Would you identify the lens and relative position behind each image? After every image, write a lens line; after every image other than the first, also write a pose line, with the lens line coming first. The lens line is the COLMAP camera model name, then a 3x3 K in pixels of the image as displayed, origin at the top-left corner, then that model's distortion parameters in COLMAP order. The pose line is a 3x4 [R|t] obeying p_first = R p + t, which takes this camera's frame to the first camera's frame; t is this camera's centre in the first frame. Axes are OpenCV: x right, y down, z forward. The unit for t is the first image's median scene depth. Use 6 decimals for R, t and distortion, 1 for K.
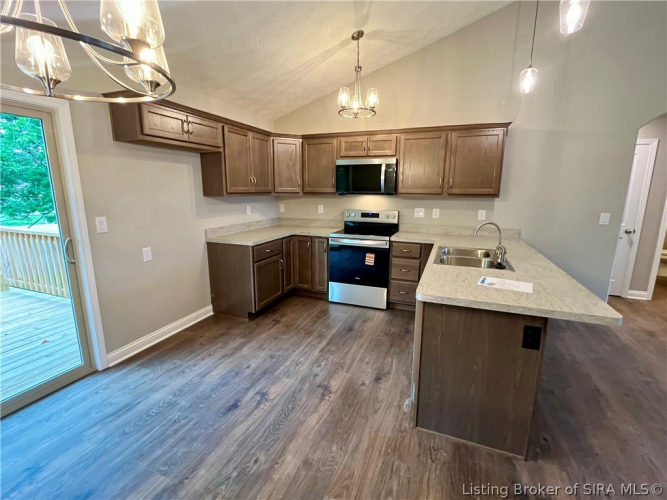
lens RADIAL K [[307.8, 0, 333.5], [0, 307.8, 250.0], [0, 0, 1]] dist [-0.002051, -0.000361]
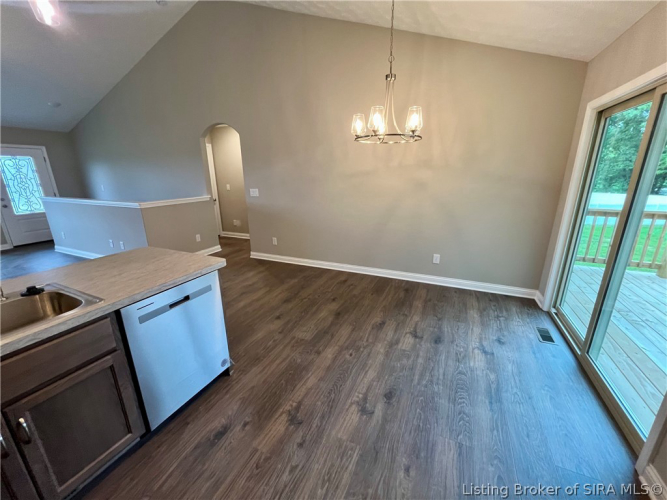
lens RADIAL K [[270.3, 0, 334.6], [0, 270.3, 247.6], [0, 0, 1]] dist [-0.001483, -0.000163]
pose [[-0.998462, -0.013488, 0.053781, -0.192478], [0.012390, 0.891160, 0.453520, -0.334428], [-0.054044, 0.453489, -0.889622, 1.608387]]
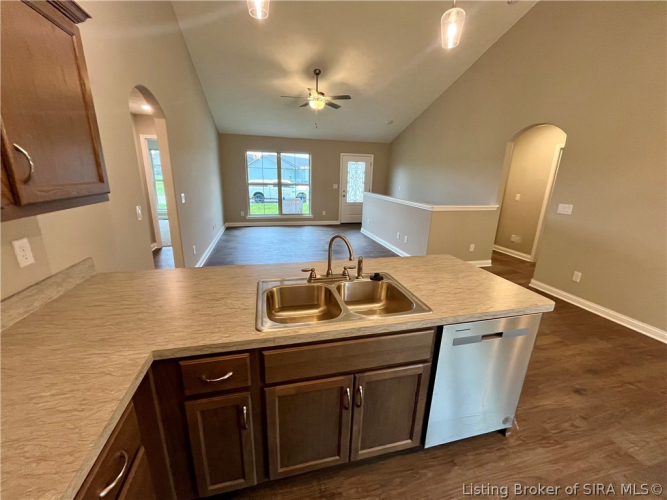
lens RADIAL K [[269.5, 0, 334.5], [0, 269.5, 253.2], [0, 0, 1]] dist [0.000108, -0.000058]
pose [[-0.580995, -0.253086, 0.773558, 0.053415], [0.128771, 0.909872, 0.394400, -0.347043], [-0.803656, 0.328756, -0.496040, 1.585659]]
